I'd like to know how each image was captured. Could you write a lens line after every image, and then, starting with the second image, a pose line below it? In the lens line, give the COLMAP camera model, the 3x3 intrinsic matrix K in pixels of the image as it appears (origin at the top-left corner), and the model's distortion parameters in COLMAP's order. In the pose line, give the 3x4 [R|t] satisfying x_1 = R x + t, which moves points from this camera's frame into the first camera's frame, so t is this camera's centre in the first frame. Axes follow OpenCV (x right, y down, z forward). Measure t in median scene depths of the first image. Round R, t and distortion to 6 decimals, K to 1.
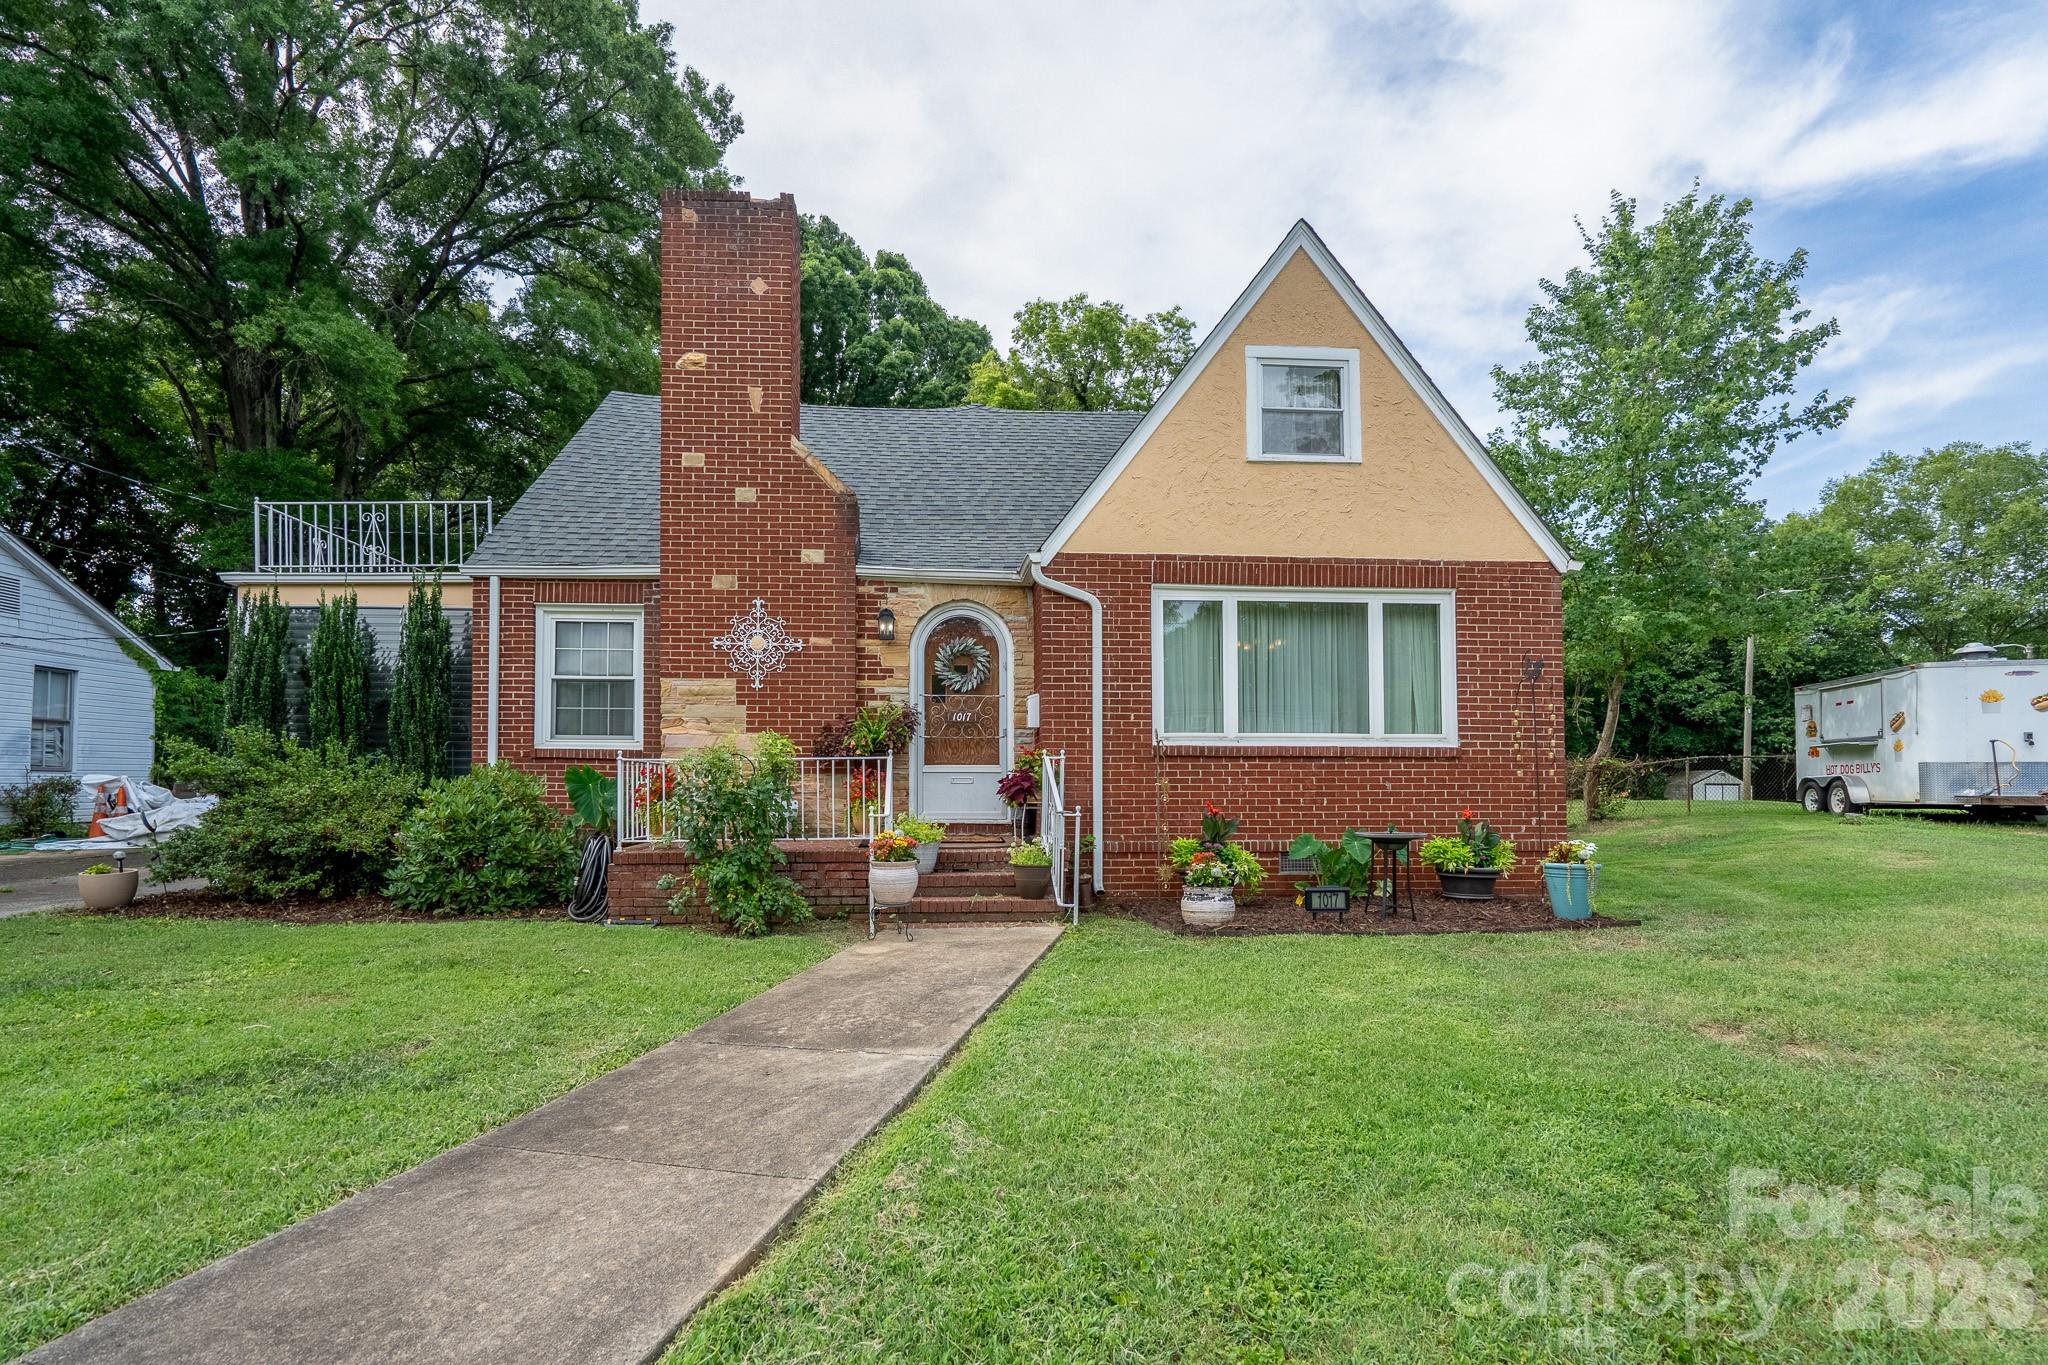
lens RADIAL K [[944.4, 0, 979.0], [0, 944.4, 752.9], [0, 0, 1]] dist [-0.007401, -0.000213]
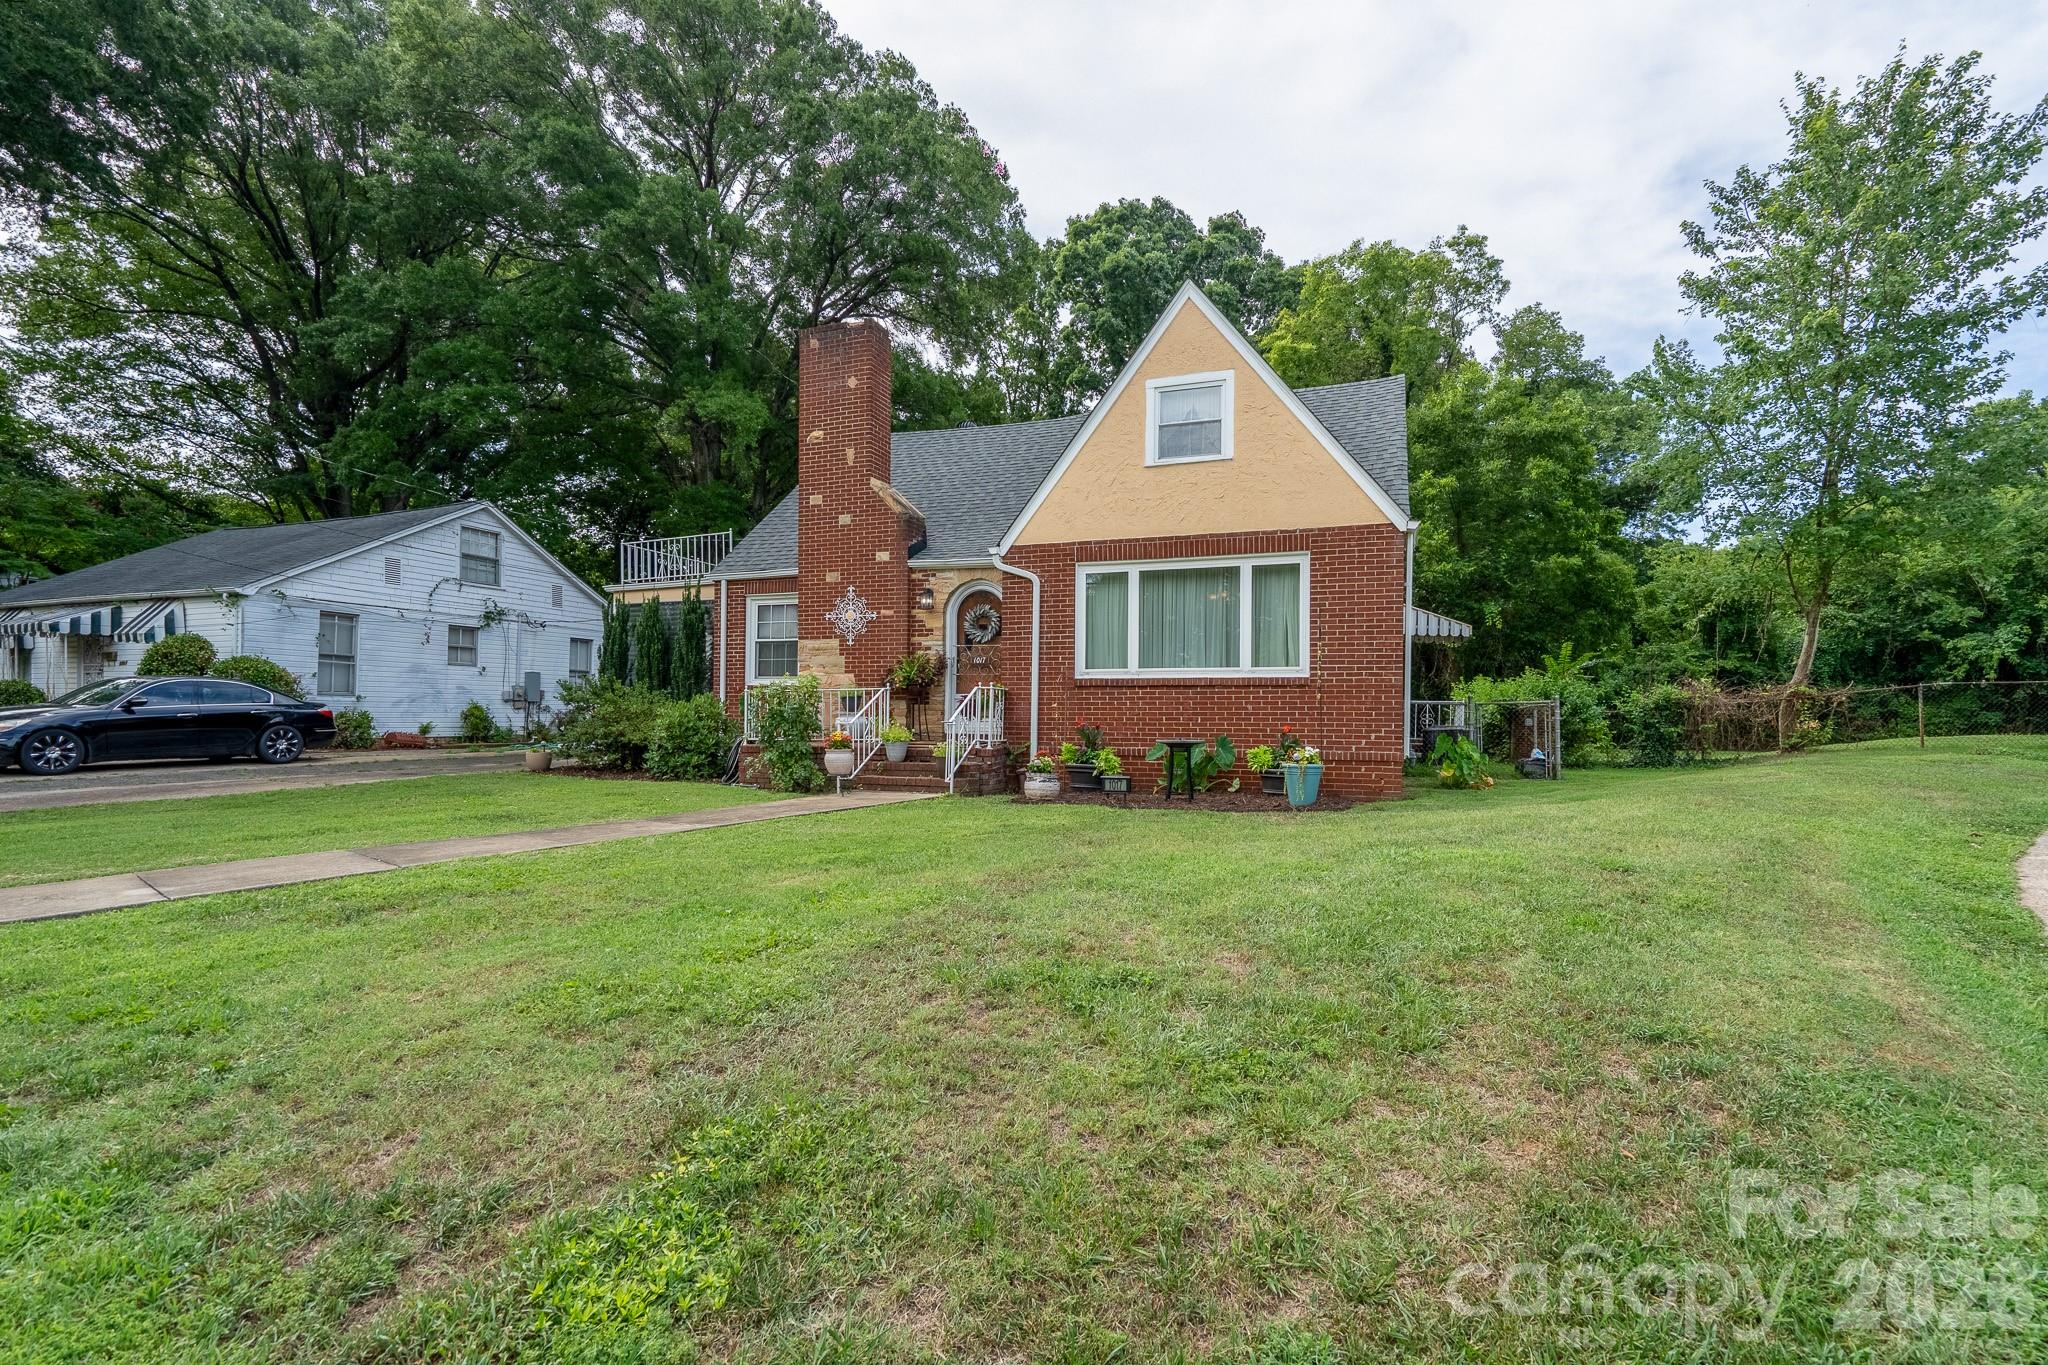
lens RADIAL K [[939.3, 0, 1015.8], [0, 939.3, 696.9], [0, 0, 1]] dist [-0.001980, -0.000047]
pose [[0.912881, -0.004145, -0.408204, 0.638661], [0.006653, 0.999967, 0.004726, 0.011423], [0.408171, -0.007031, 0.912878, -0.293292]]
